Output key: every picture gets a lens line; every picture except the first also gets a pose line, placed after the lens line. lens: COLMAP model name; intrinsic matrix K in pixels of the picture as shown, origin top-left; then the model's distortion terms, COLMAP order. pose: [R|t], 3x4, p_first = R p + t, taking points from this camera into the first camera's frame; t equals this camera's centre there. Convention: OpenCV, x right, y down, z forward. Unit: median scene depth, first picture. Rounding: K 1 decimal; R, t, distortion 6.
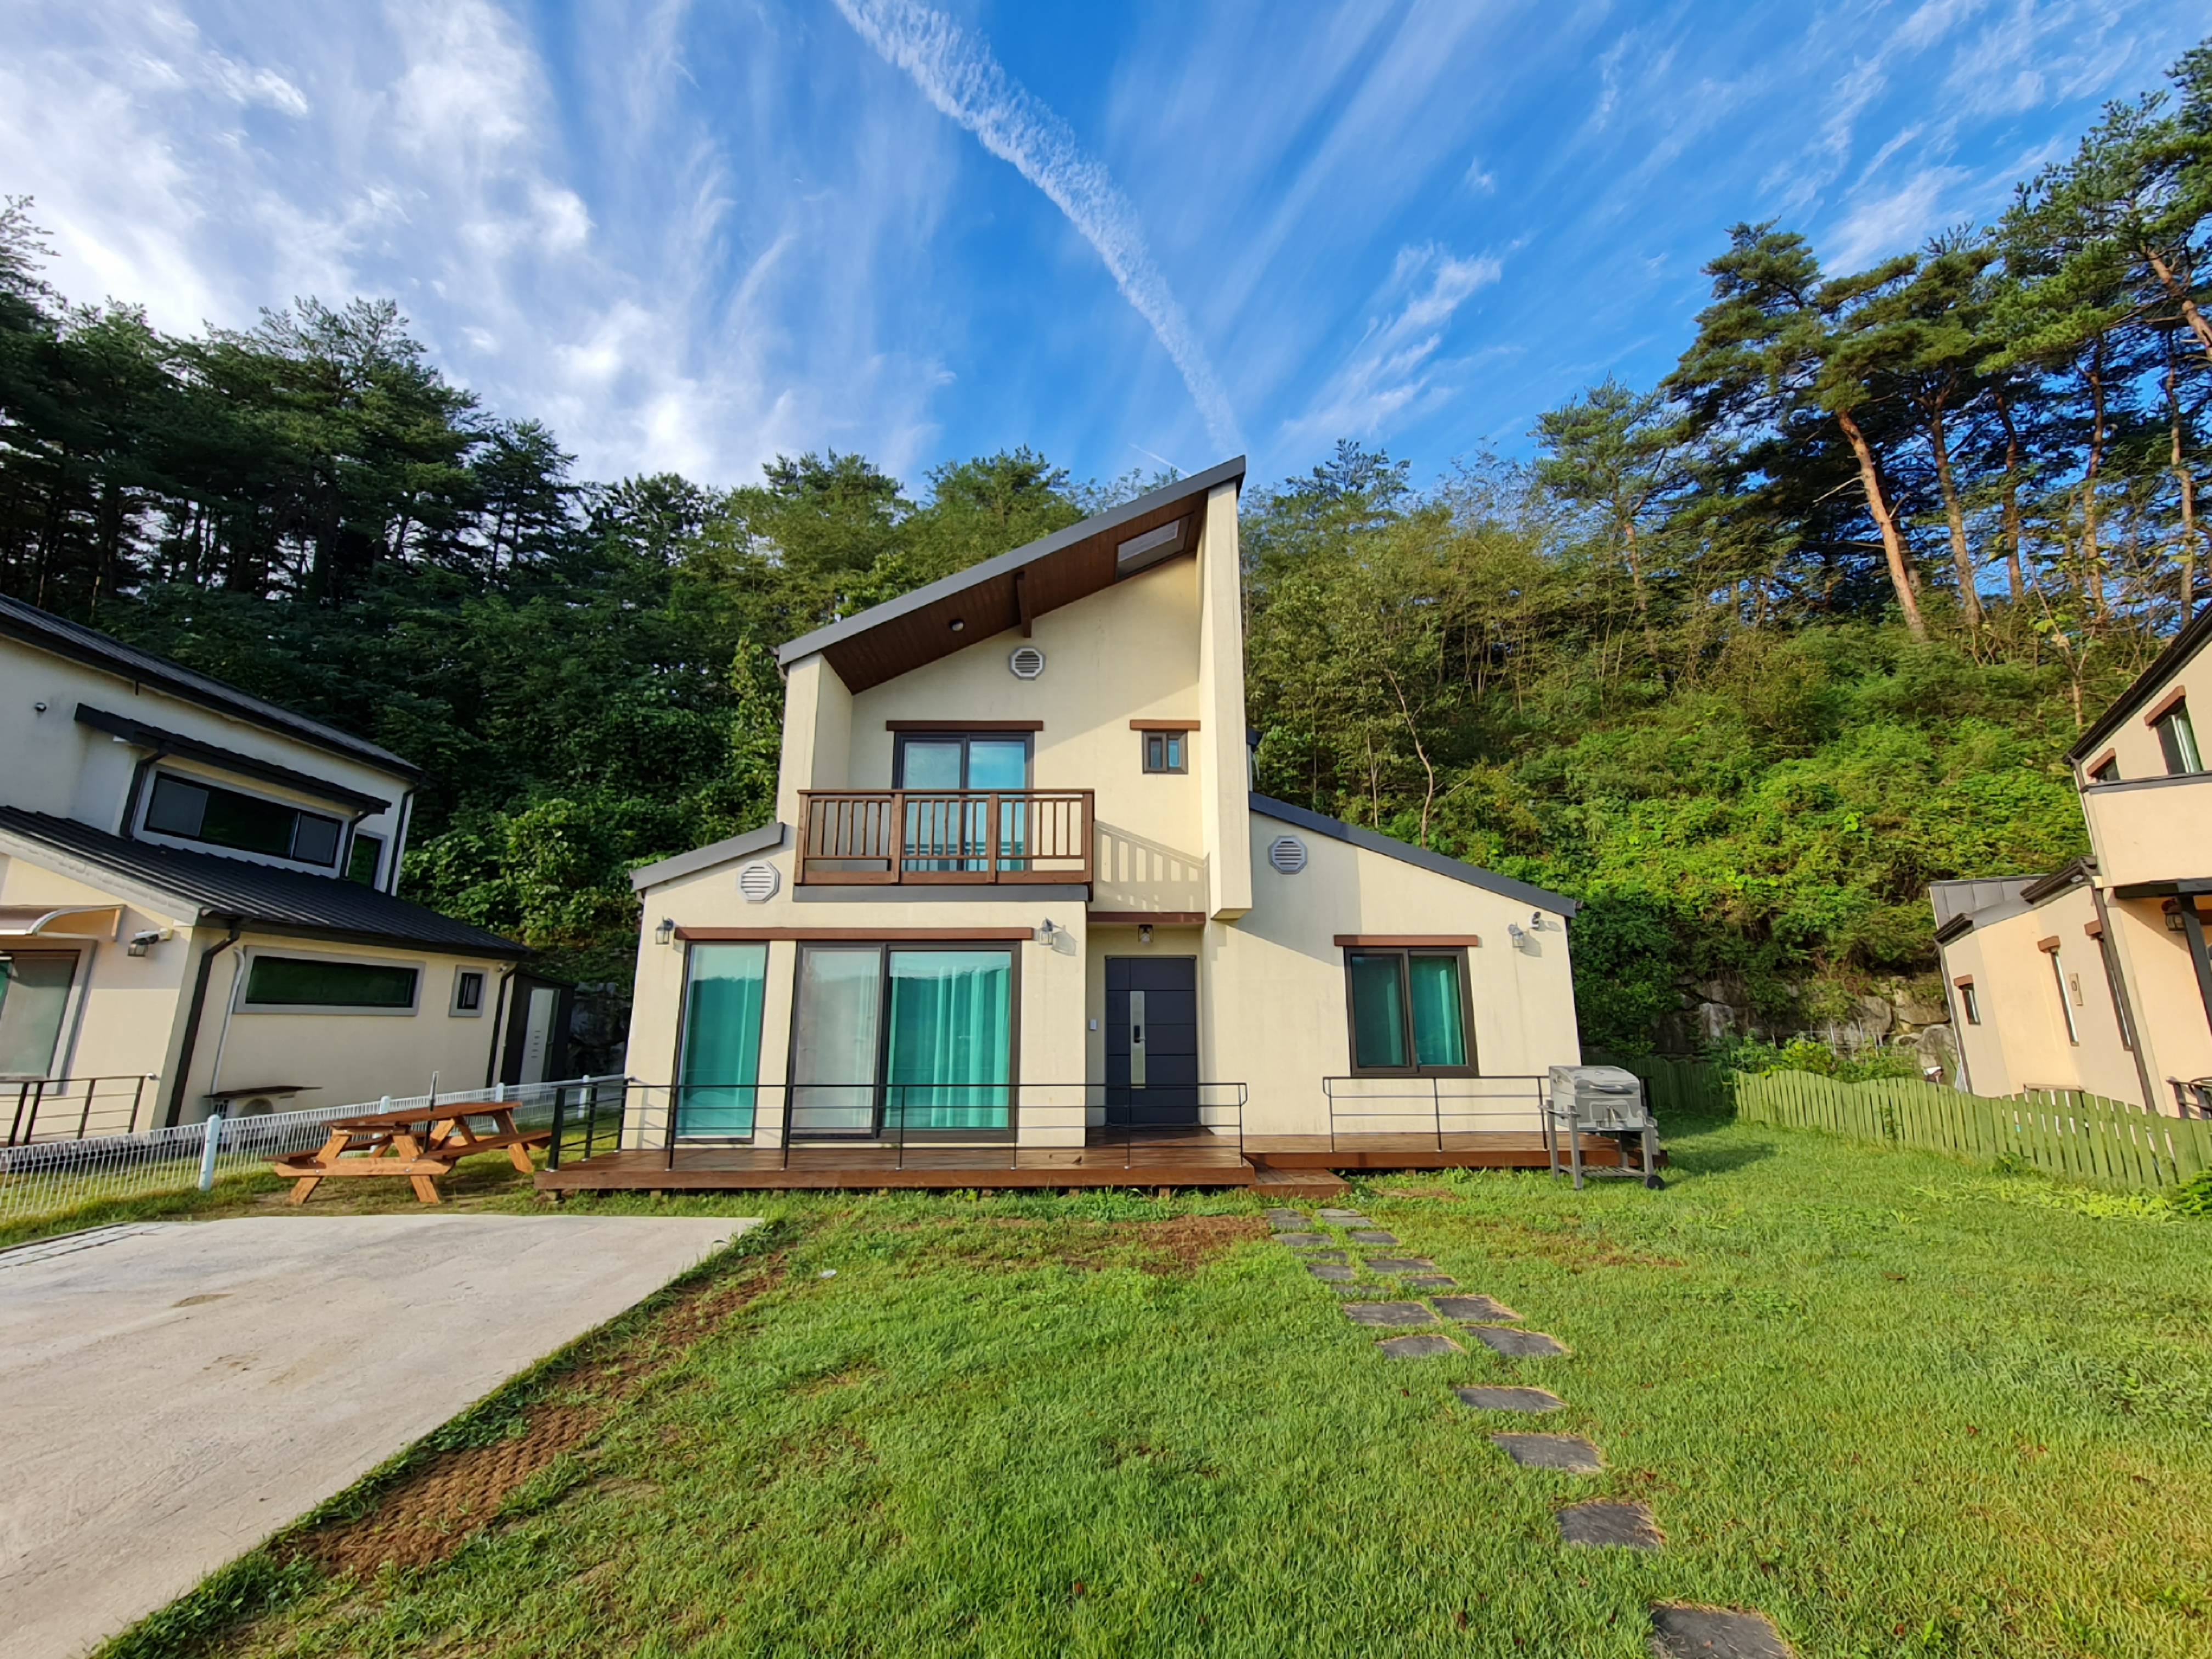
lens RADIAL K [[899.5, 0, 1110.6], [0, 899.5, 826.3], [0, 0, 1]] dist [0.001465, 0.000319]
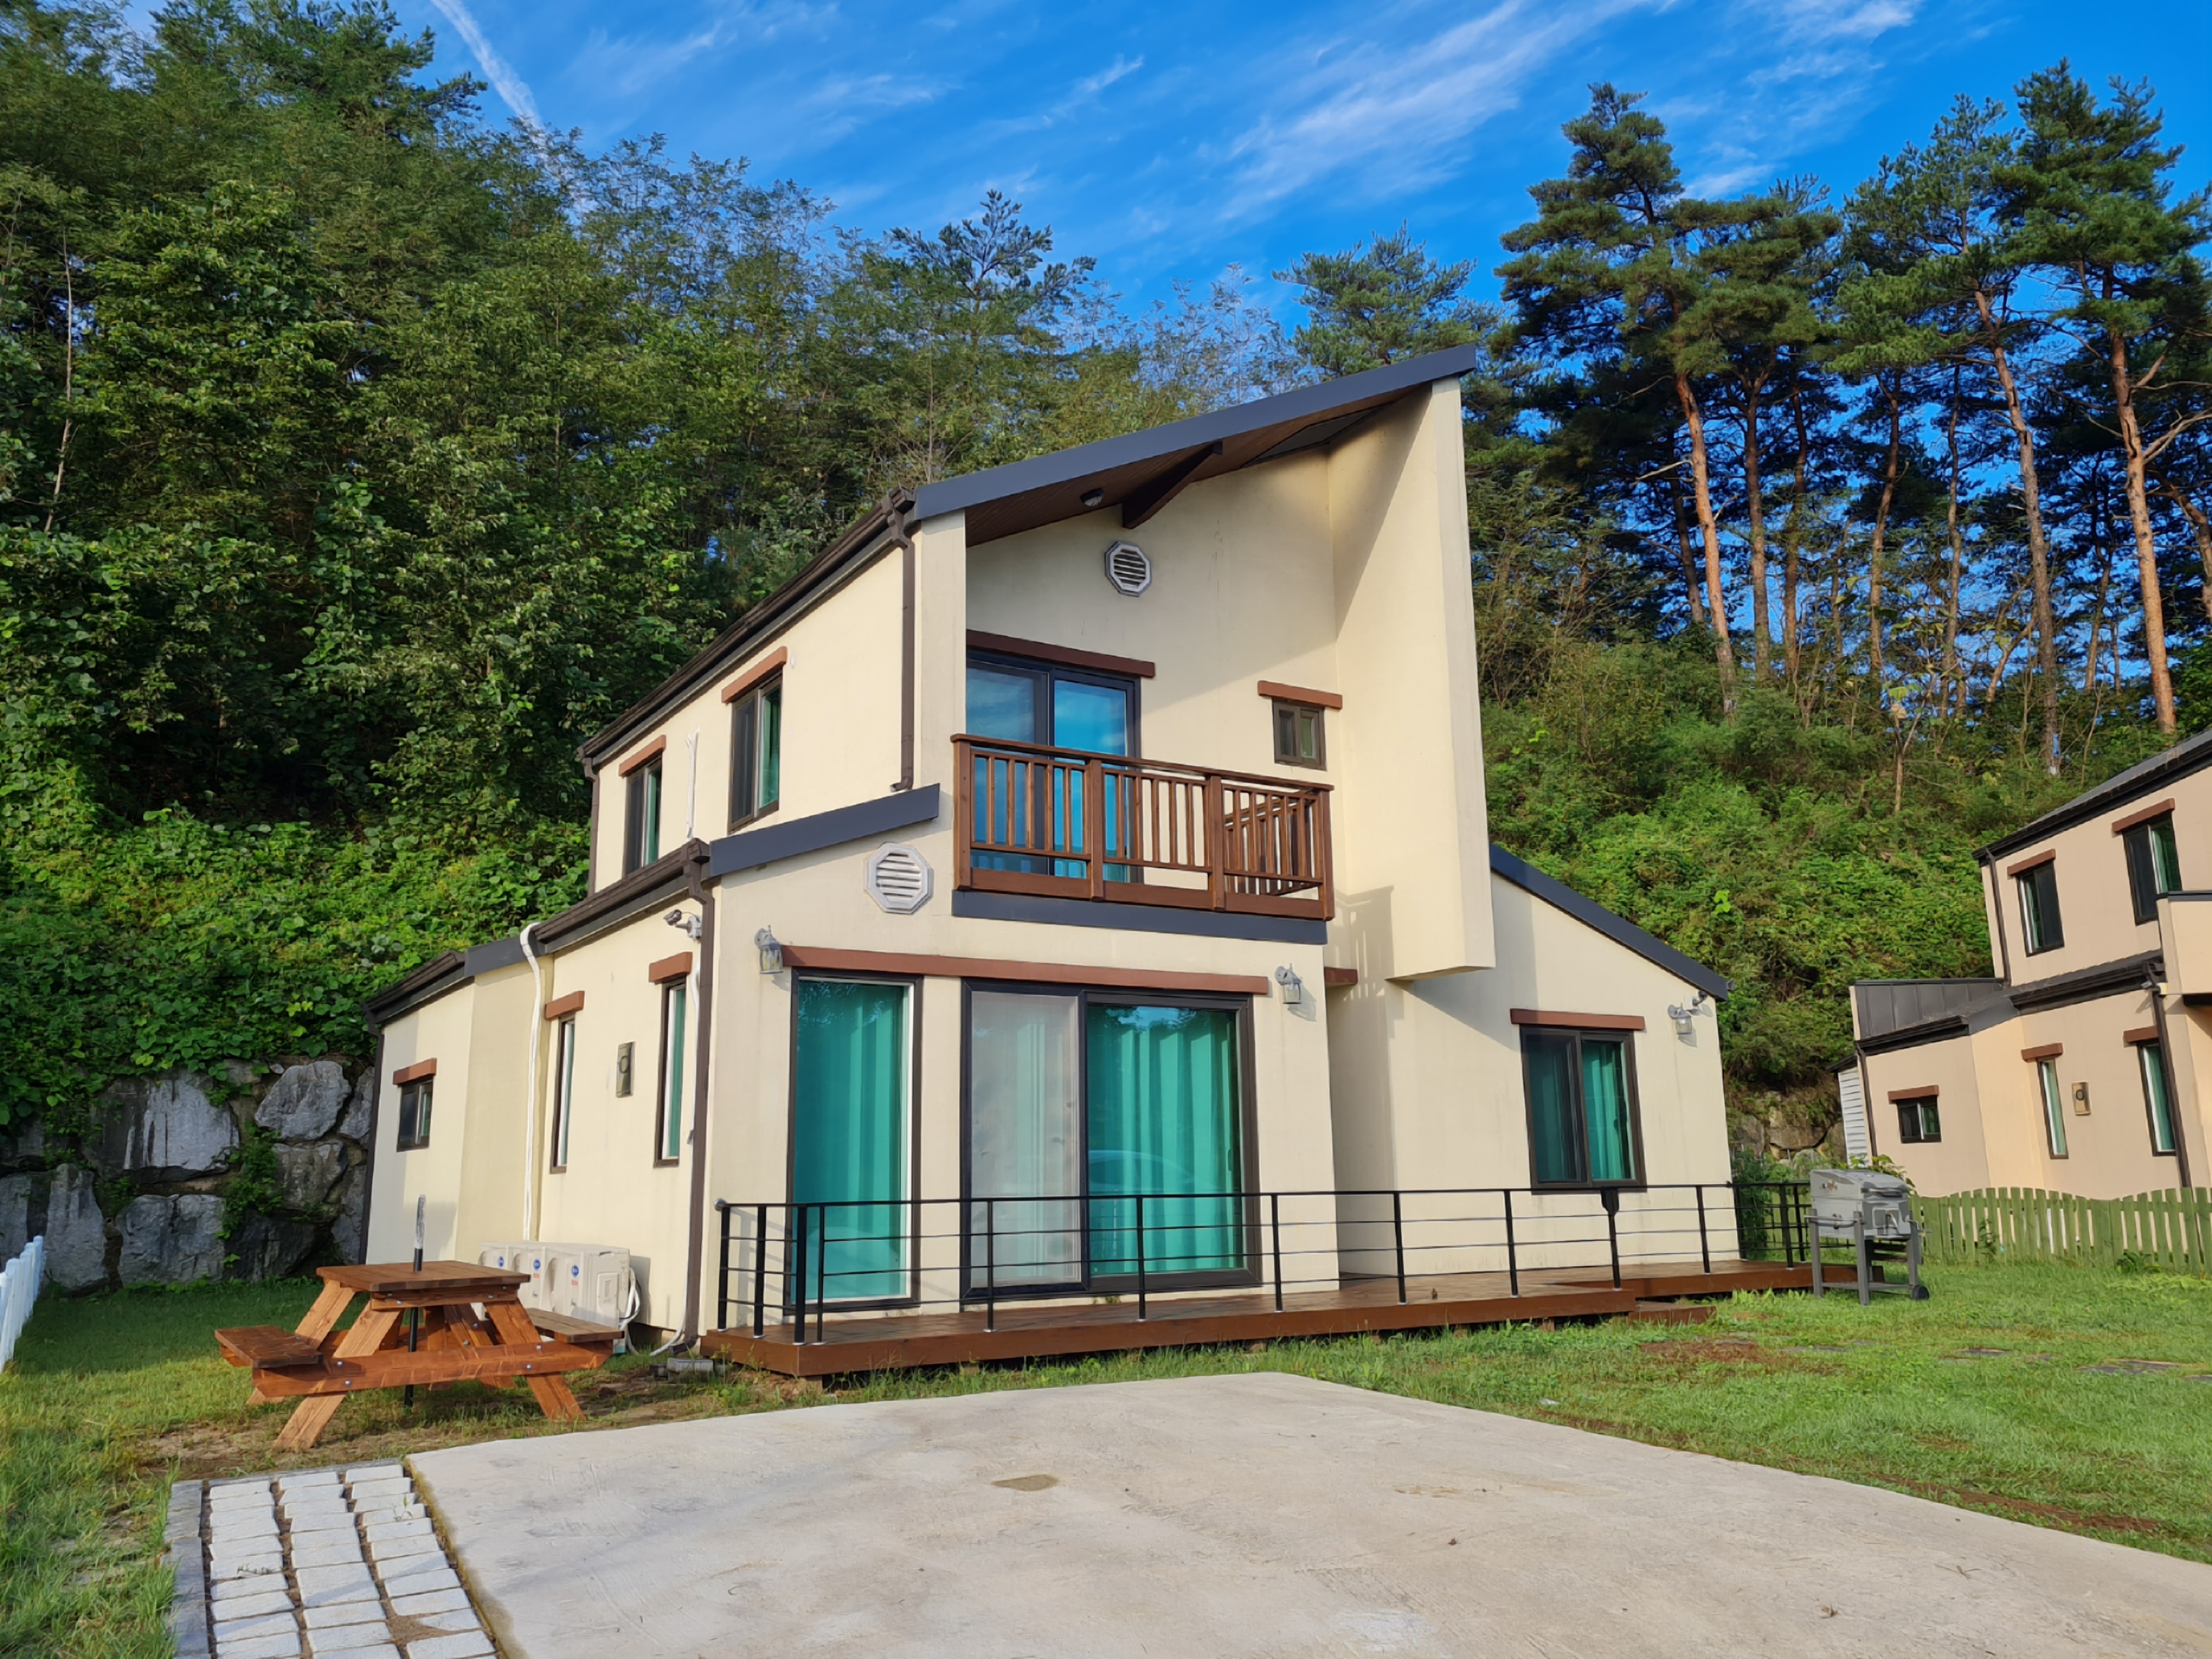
lens RADIAL K [[1653.1, 0, 1107.4], [0, 1653.1, 845.6], [0, 0, 1]] dist [0.074885, -0.063391]
pose [[0.857461, 0.091126, 0.506416, -0.725707], [-0.096934, 0.995179, -0.014947, 0.036759], [-0.505336, -0.036272, 0.862160, -0.022999]]
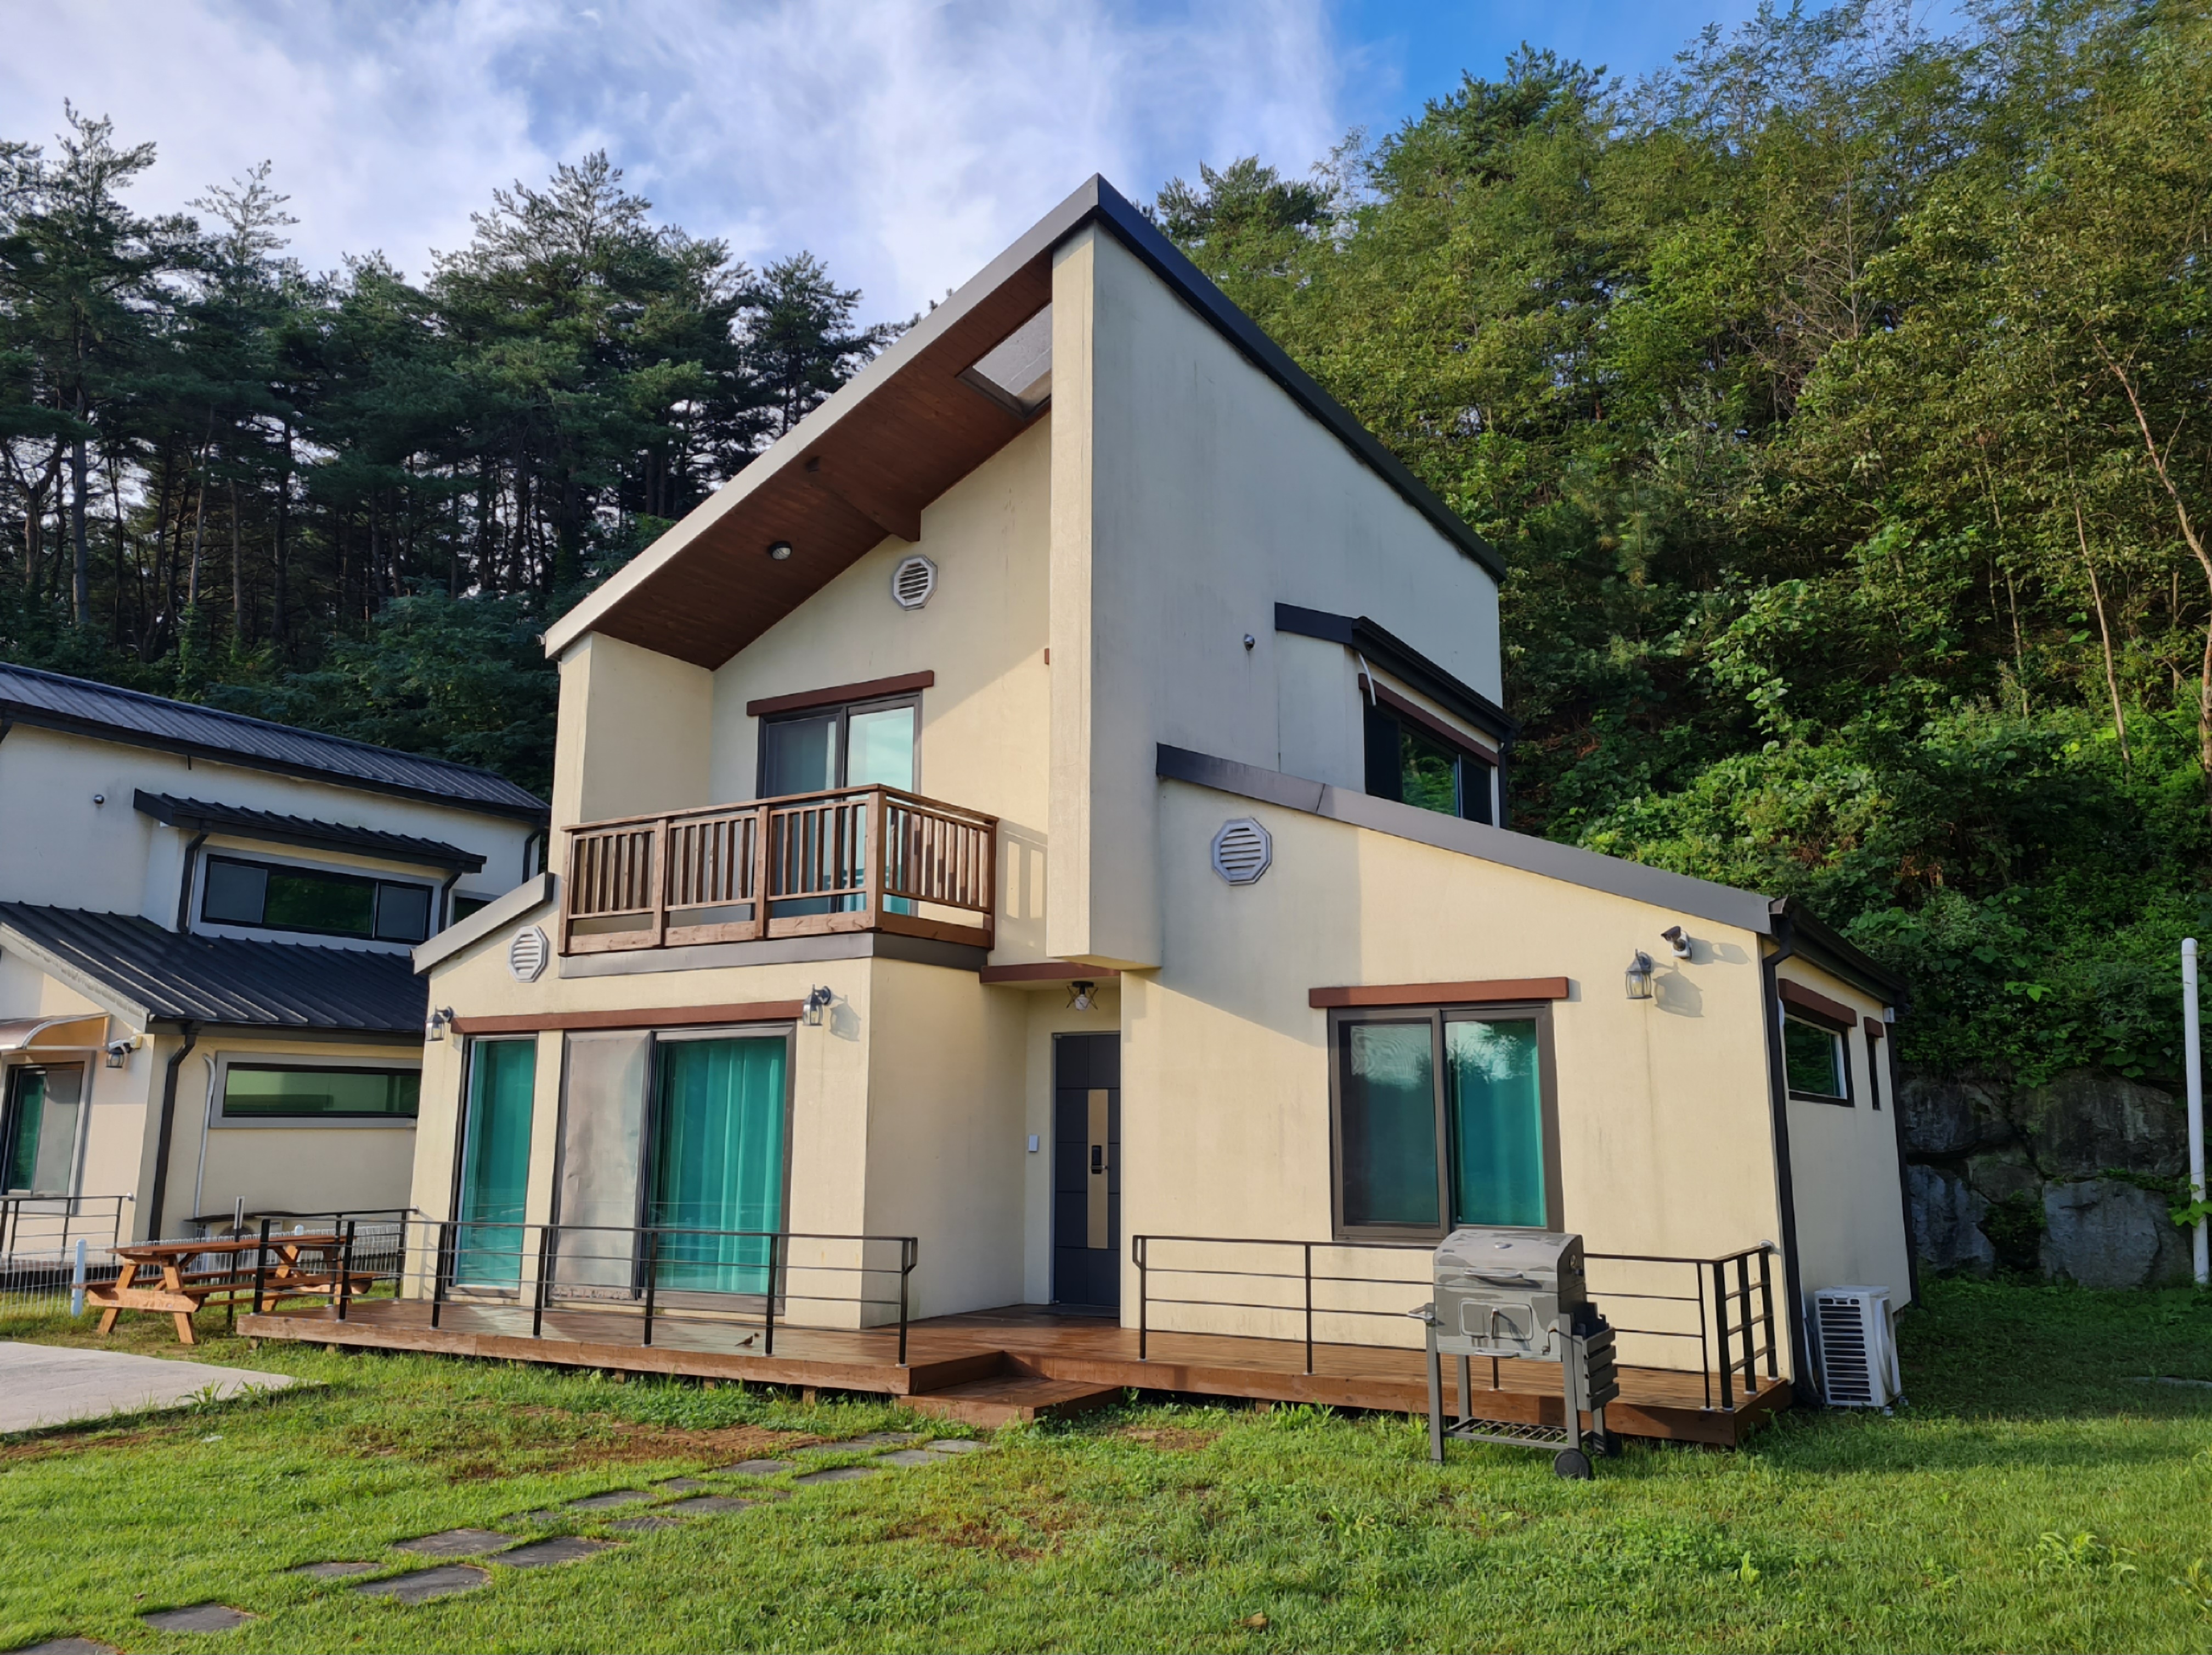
lens RADIAL K [[1649.0, 0, 1122.0], [0, 1649.0, 834.4], [0, 0, 1]] dist [0.074533, -0.057207]
pose [[0.853618, -0.088584, -0.513312, 0.655874], [0.107788, 0.994144, 0.007684, 0.004102], [0.509626, -0.061888, 0.858167, 0.056641]]
